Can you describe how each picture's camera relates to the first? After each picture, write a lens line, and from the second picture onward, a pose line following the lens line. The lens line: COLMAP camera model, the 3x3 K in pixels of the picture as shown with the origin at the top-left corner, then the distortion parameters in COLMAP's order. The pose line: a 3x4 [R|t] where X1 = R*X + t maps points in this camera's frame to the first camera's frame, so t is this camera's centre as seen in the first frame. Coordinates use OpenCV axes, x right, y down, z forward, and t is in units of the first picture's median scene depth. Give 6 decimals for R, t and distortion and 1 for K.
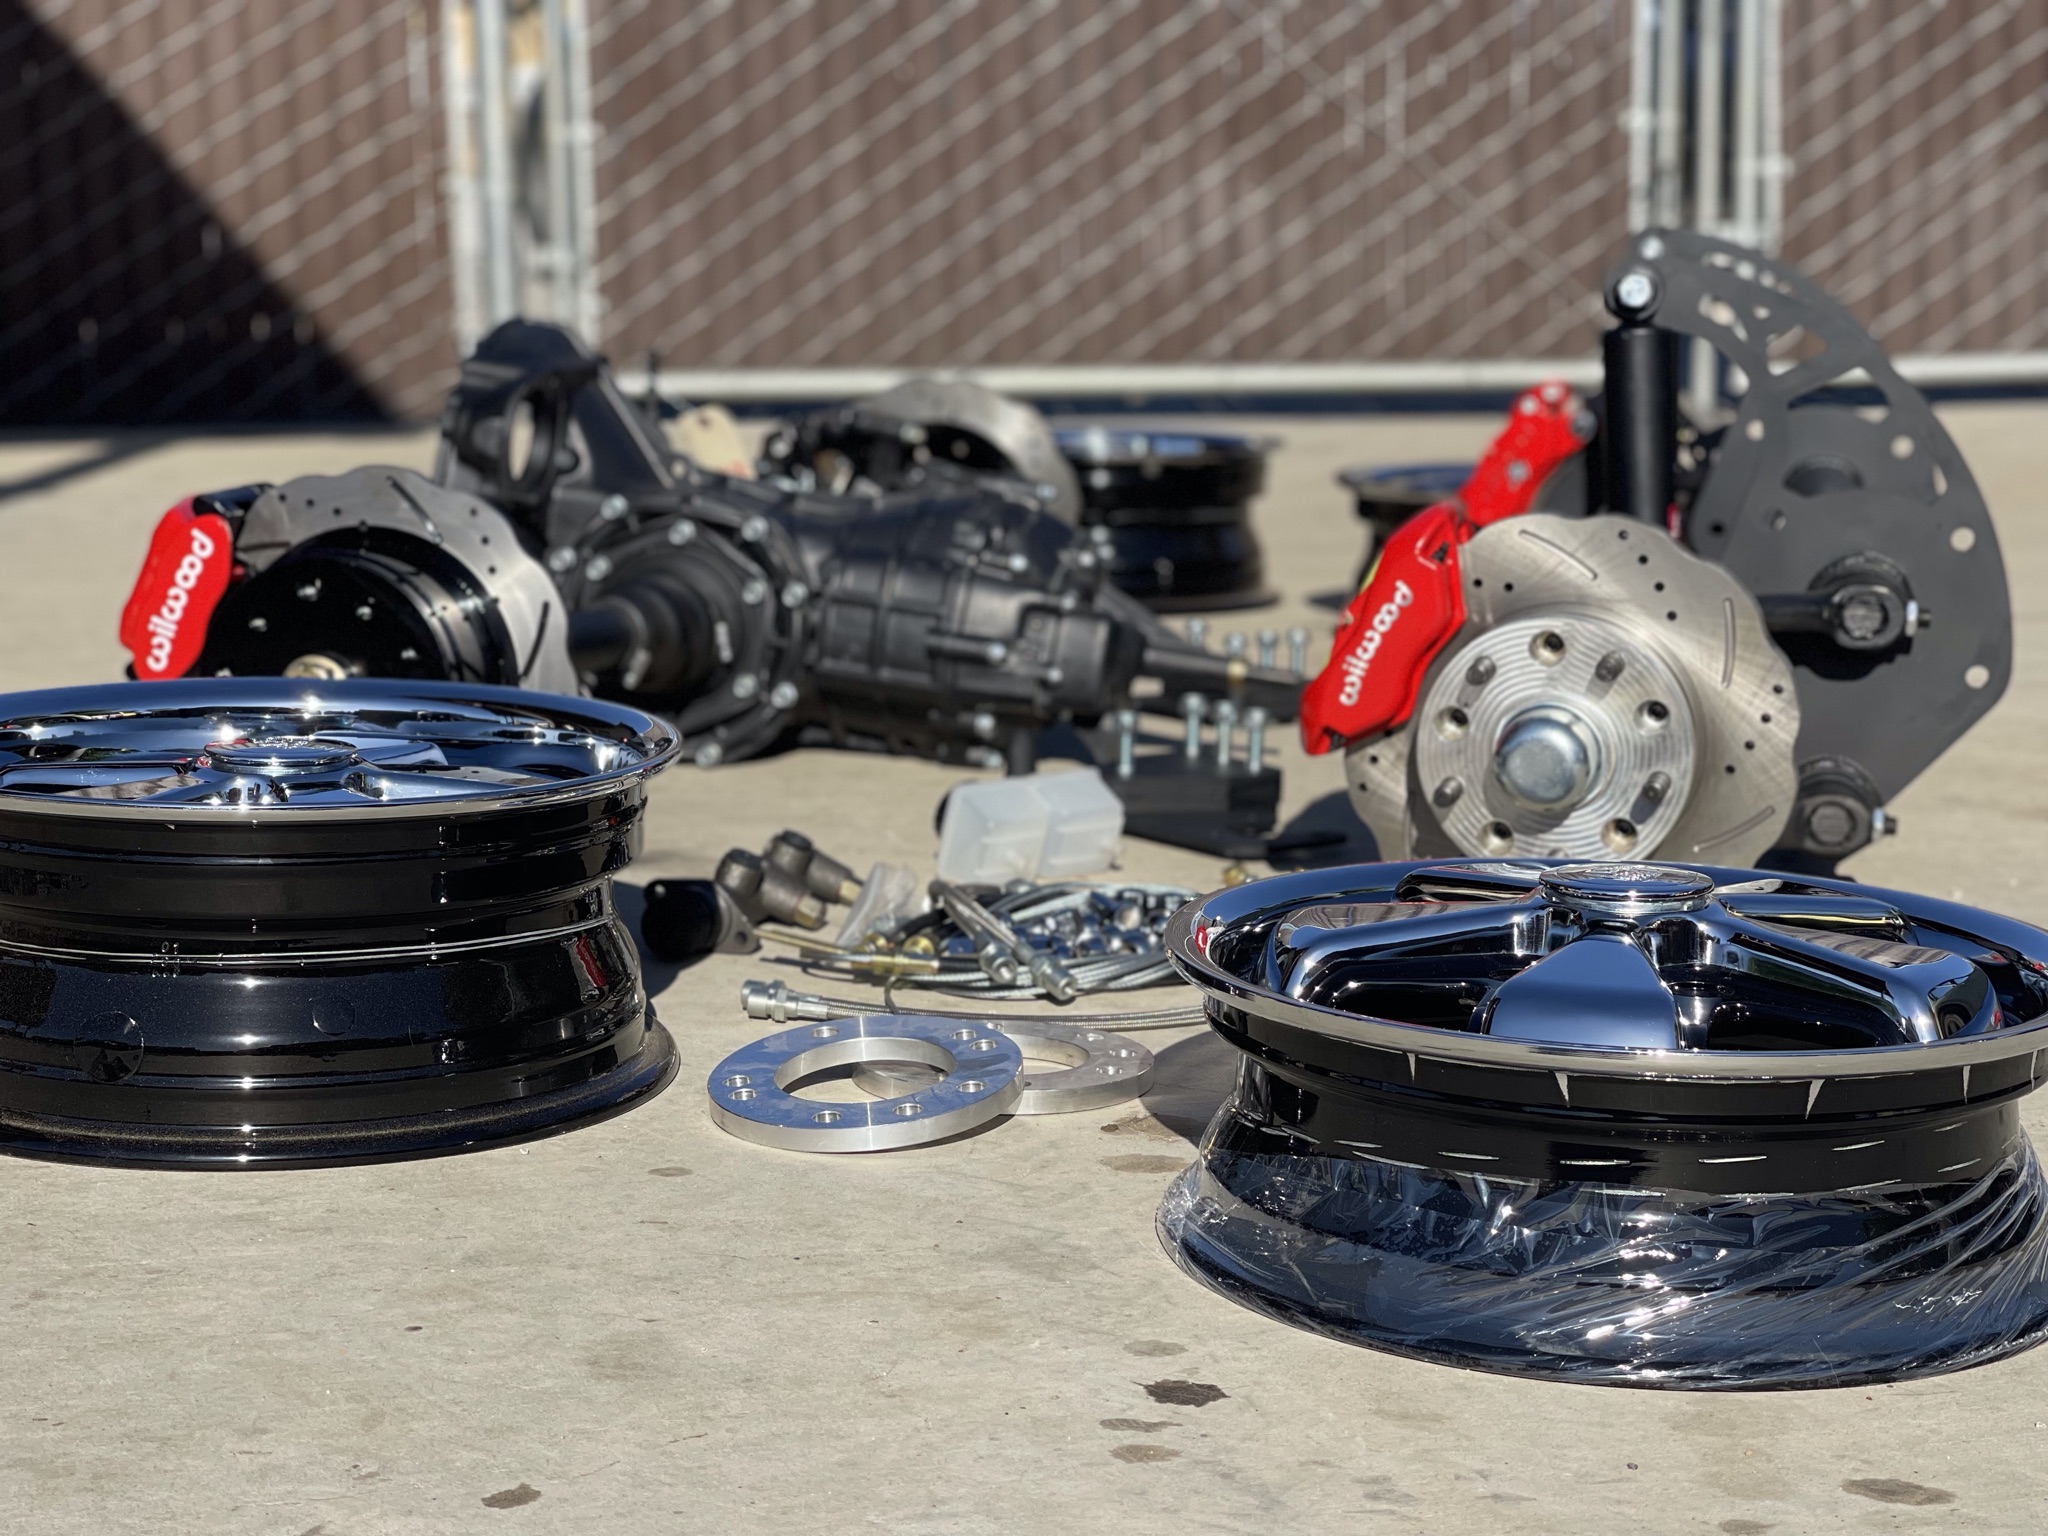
lens RADIAL K [[3802.4, 0, 1027.5], [0, 3802.4, 770.6], [0, 0, 1]] dist [0.182823, 0.000000]
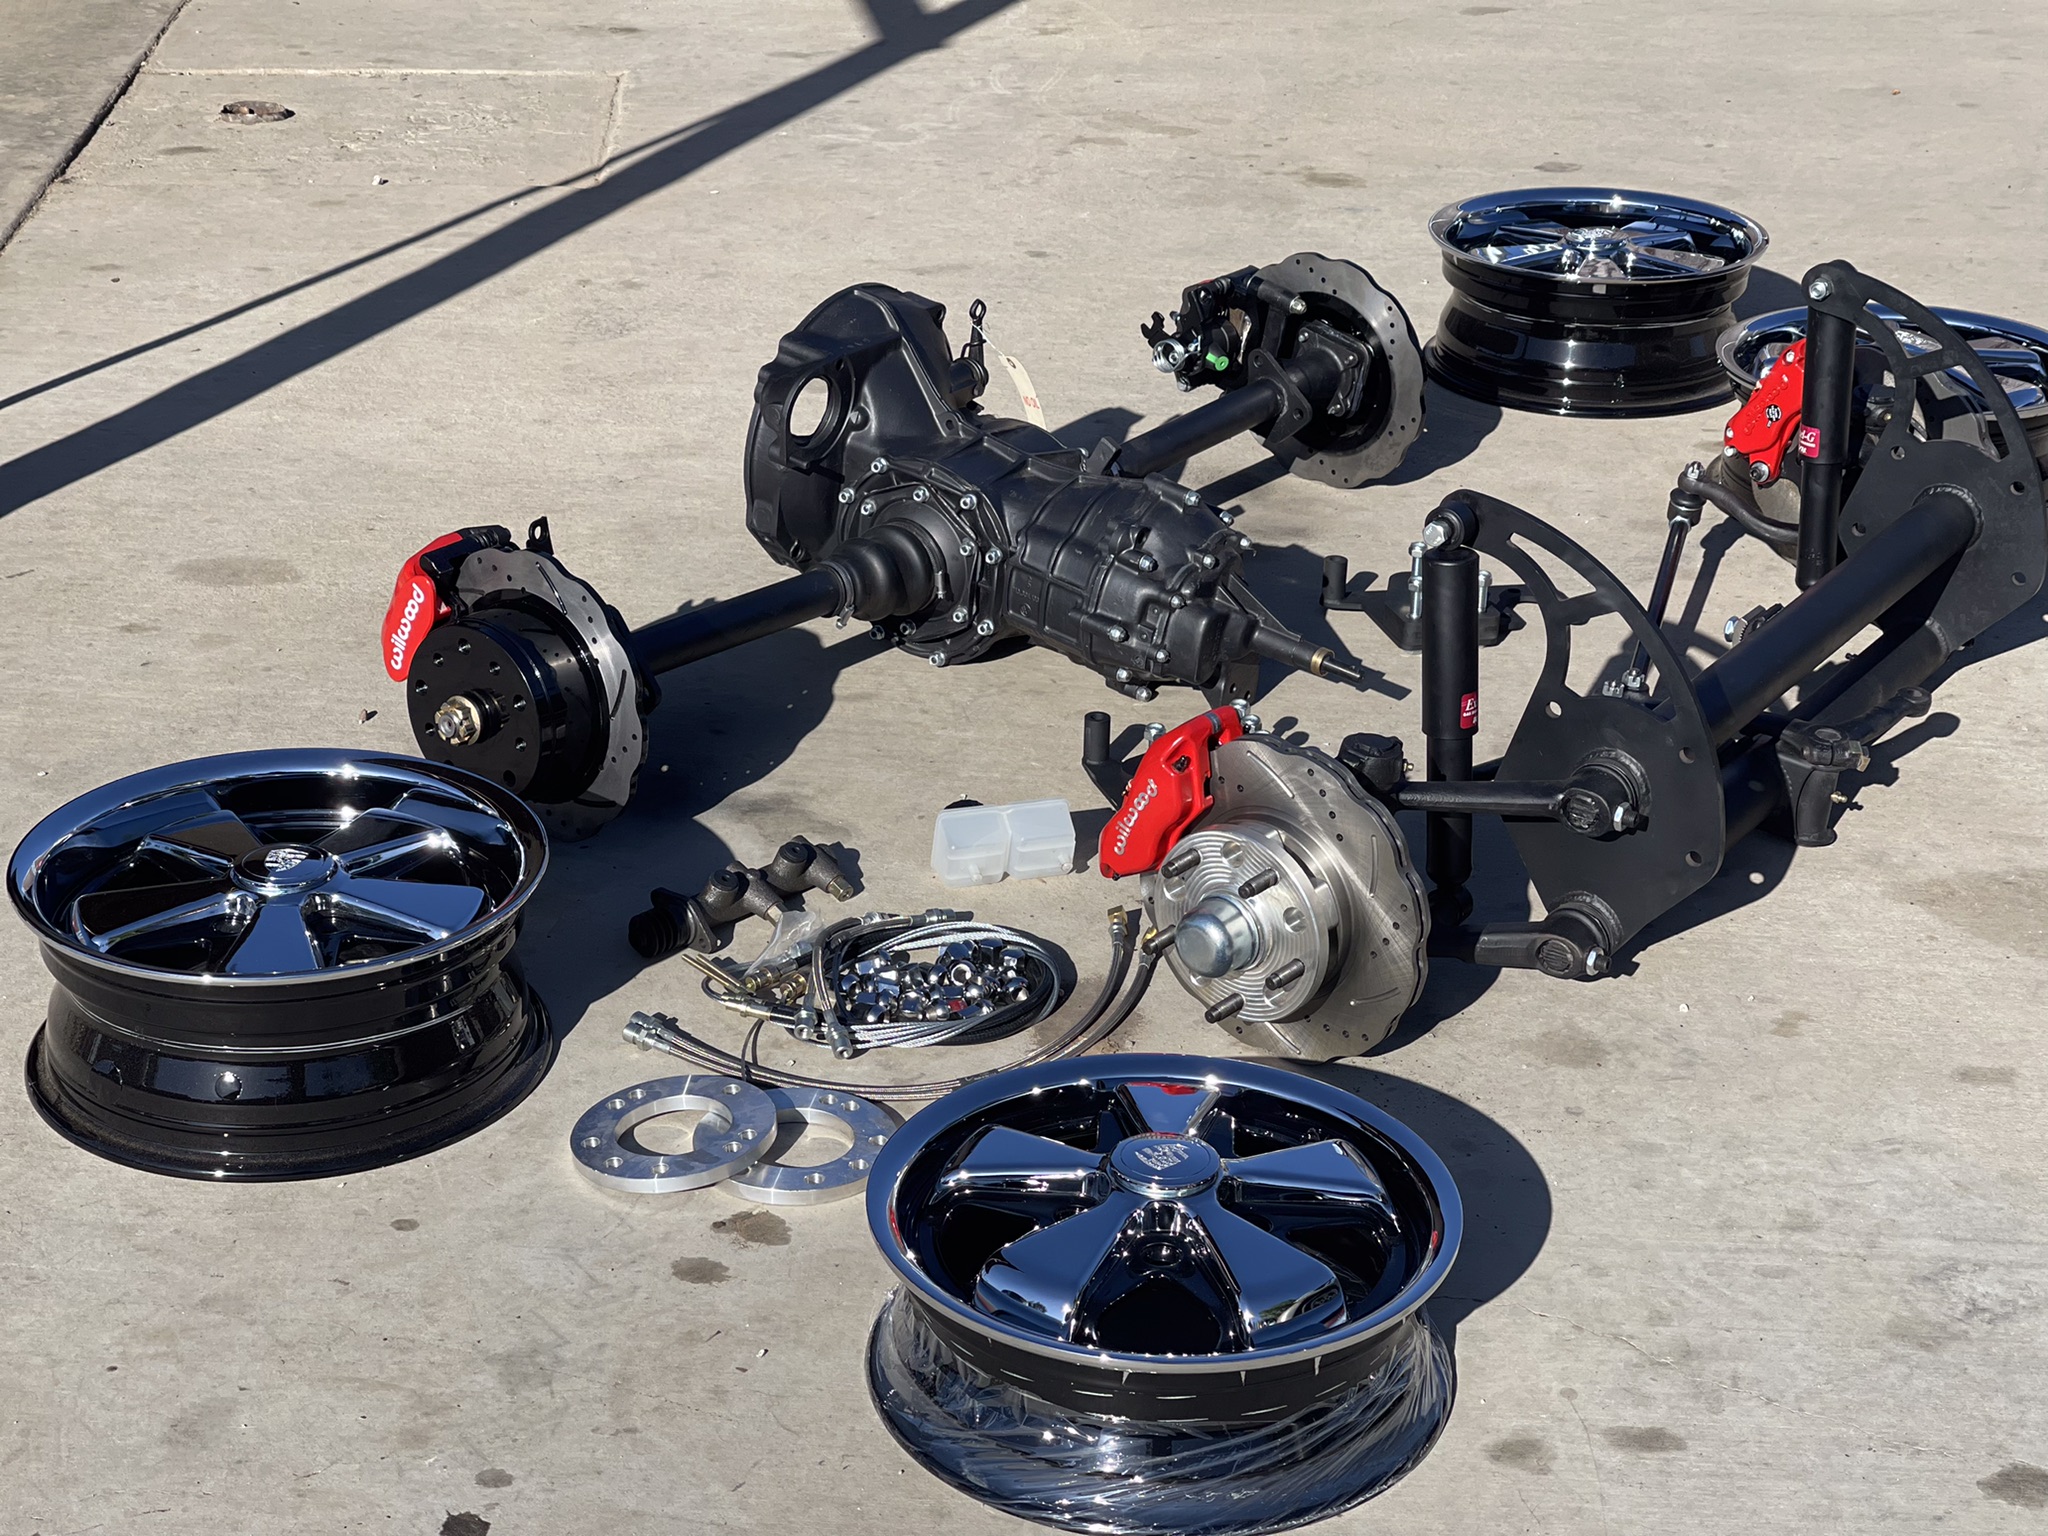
lens RADIAL K [[3802.4, 0, 1025.4], [0, 3802.4, 731.7], [0, 0, 1]] dist [0.182823, 0.000000]
pose [[0.918962, 0.158511, -0.361086, 0.514739], [-0.065824, 0.964469, 0.255865, -0.387386], [0.388813, -0.211362, 0.896744, -0.203501]]
